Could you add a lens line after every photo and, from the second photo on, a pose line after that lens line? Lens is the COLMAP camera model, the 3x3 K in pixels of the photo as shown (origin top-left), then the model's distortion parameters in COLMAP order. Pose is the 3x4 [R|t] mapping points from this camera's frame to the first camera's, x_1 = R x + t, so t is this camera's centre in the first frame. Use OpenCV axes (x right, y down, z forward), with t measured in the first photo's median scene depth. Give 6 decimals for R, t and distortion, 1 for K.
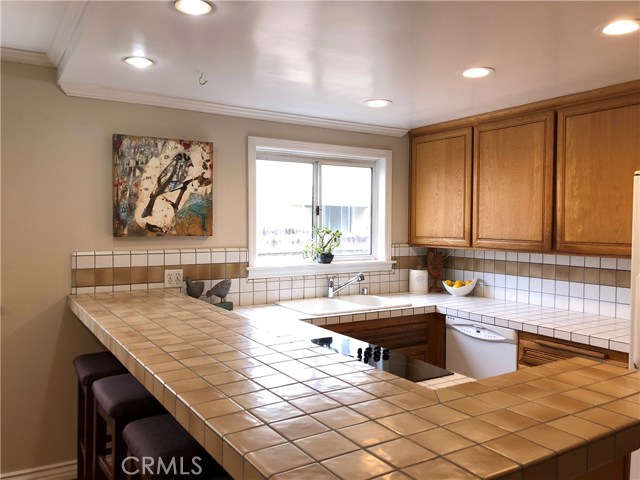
lens RADIAL K [[535.8, 0, 316.8], [0, 535.8, 228.0], [0, 0, 1]] dist [0.058613, -0.055511]
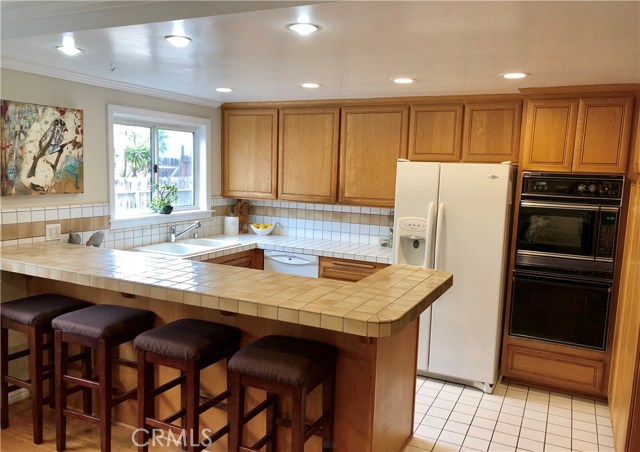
lens RADIAL K [[533.7, 0, 320.5], [0, 533.7, 228.2], [0, 0, 1]] dist [0.009503, 0.010111]
pose [[0.849431, -0.040019, 0.526180, -0.359637], [-0.020848, 0.993797, 0.109239, -0.045004], [-0.527287, -0.103761, 0.843328, -0.220000]]
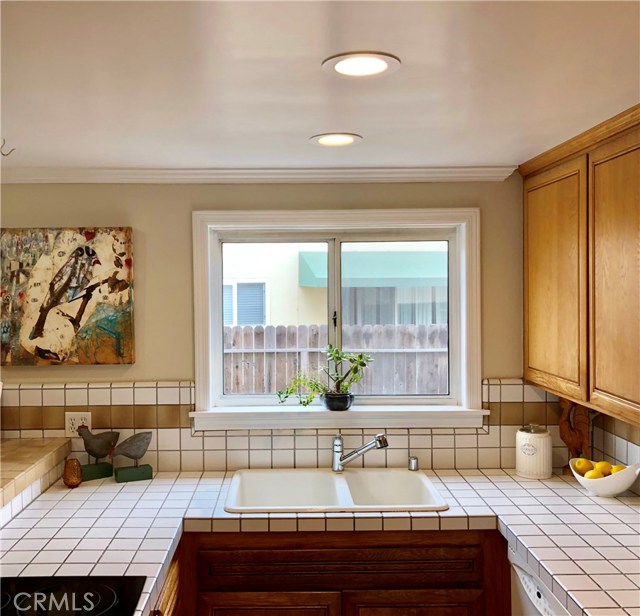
lens RADIAL K [[708.7, 0, 289.9], [0, 708.7, 294.5], [0, 0, 1]] dist [0.041088, 0.000000]
pose [[0.841181, -0.006498, -0.540714, 0.446919], [0.008389, 0.999964, 0.001033, -0.071179], [0.540688, -0.005405, 0.841206, 0.347670]]
